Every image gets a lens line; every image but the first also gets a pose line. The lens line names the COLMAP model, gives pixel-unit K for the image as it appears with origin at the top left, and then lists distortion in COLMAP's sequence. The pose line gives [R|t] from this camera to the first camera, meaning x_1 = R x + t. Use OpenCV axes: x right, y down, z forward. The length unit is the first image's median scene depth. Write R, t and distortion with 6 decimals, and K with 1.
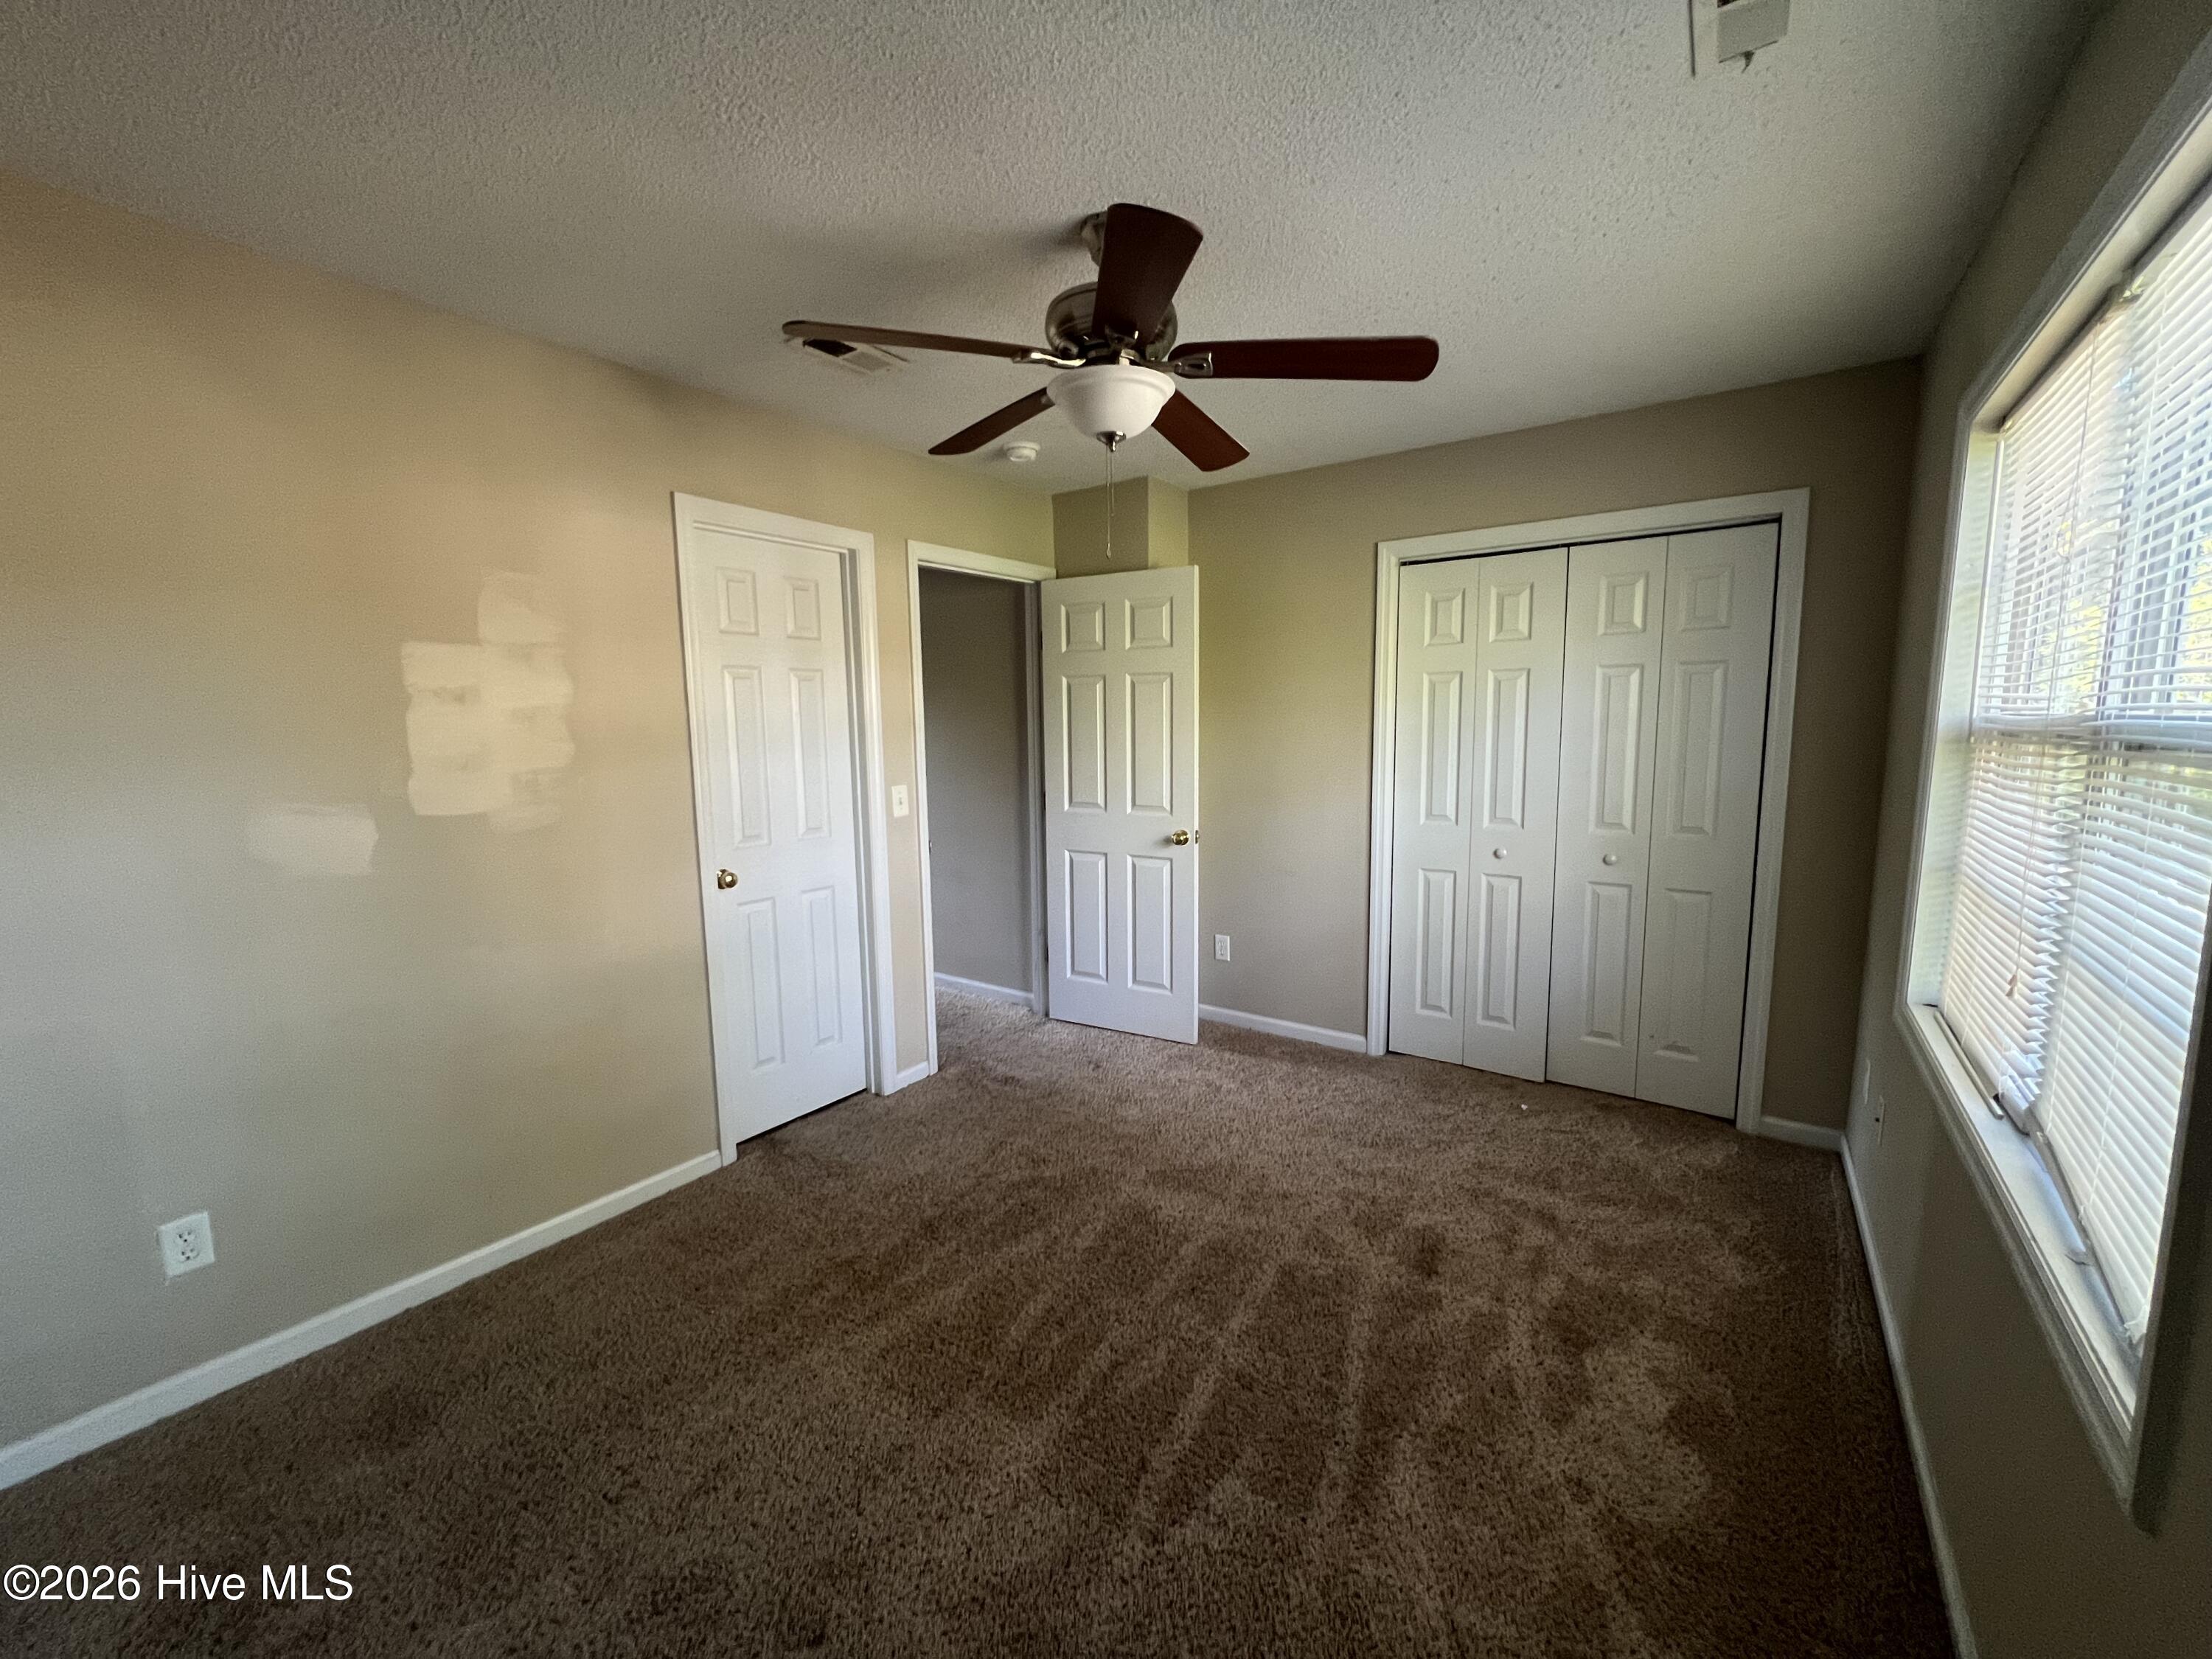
lens RADIAL K [[887.6, 0, 1108.1], [0, 887.6, 833.7], [0, 0, 1]] dist [-0.001042, 0.000305]
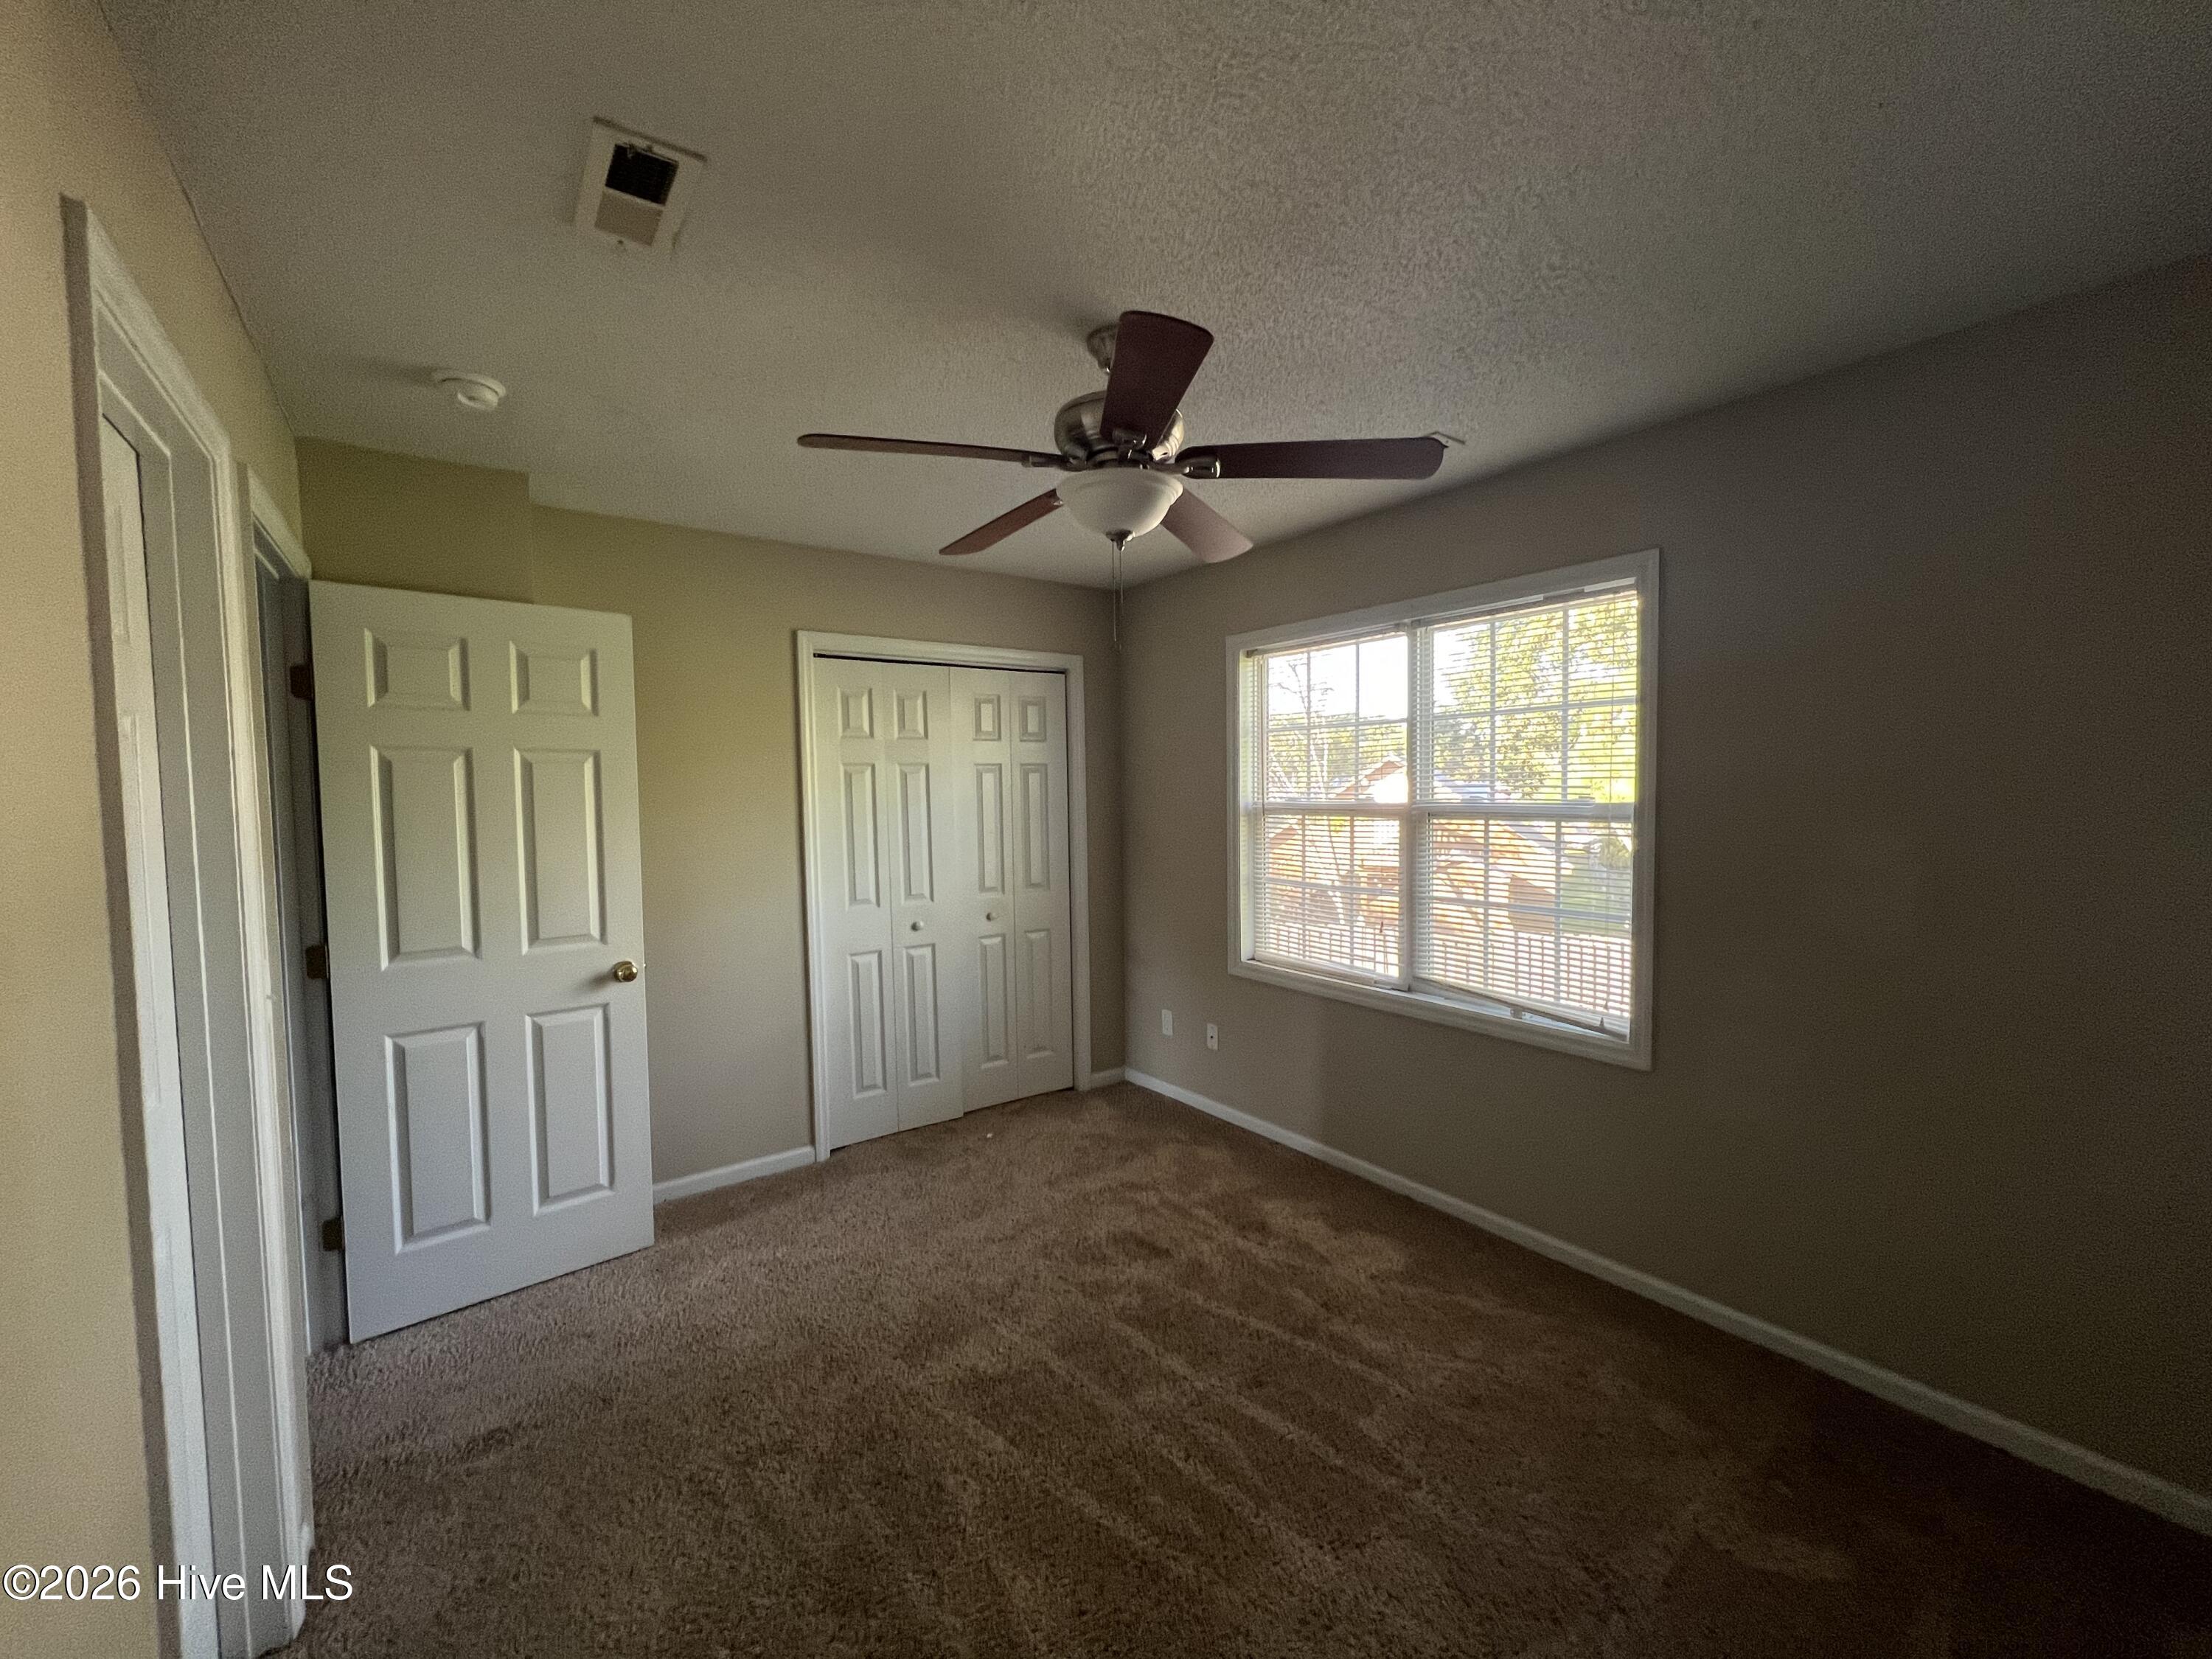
lens RADIAL K [[889.3, 0, 1106.0], [0, 889.3, 829.5], [0, 0, 1]] dist [-0.004343, 0.000022]
pose [[0.312700, -0.039636, 0.949024, -0.625153], [0.130283, 0.991476, -0.001518, -0.075728], [-0.940875, 0.124116, 0.315199, 0.471088]]
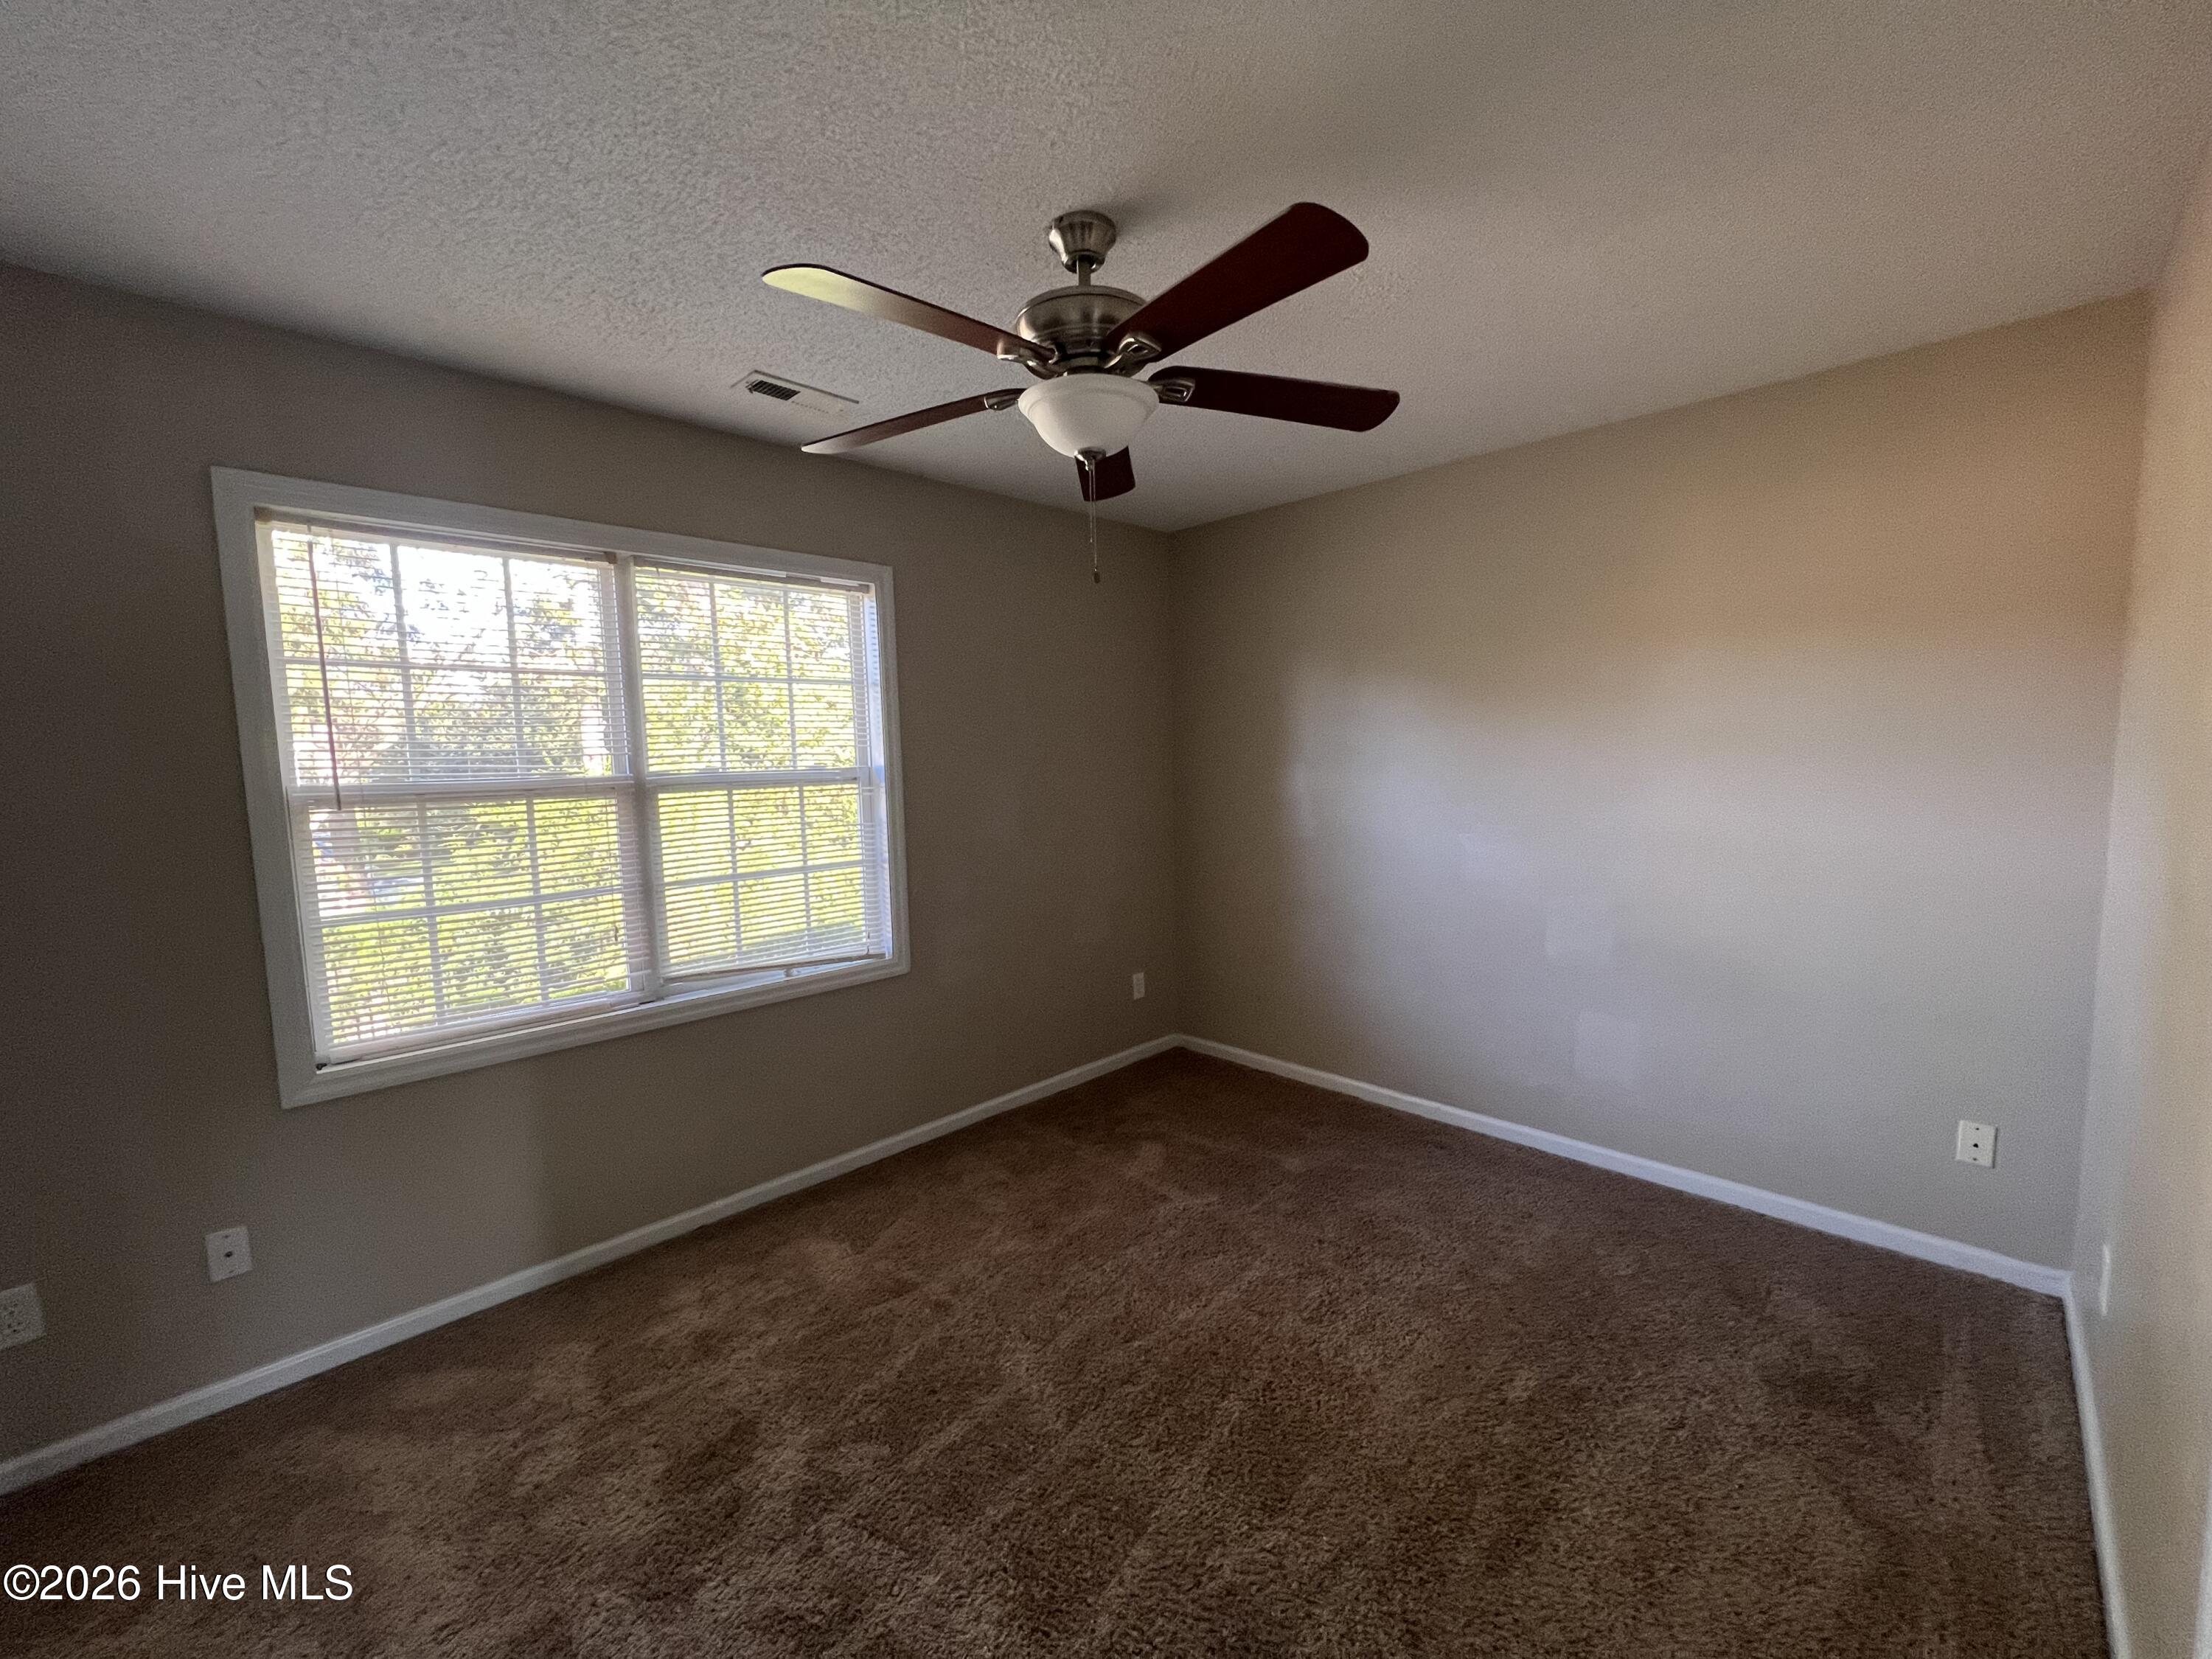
lens RADIAL K [[887.6, 0, 1108.1], [0, 887.6, 833.7], [0, 0, 1]] dist [-0.001042, 0.000305]
pose [[-0.987055, 0.019973, 0.159132, -0.096457], [0.053656, 0.976164, 0.210296, -0.165921], [-0.151138, 0.216112, -0.964600, 1.257781]]
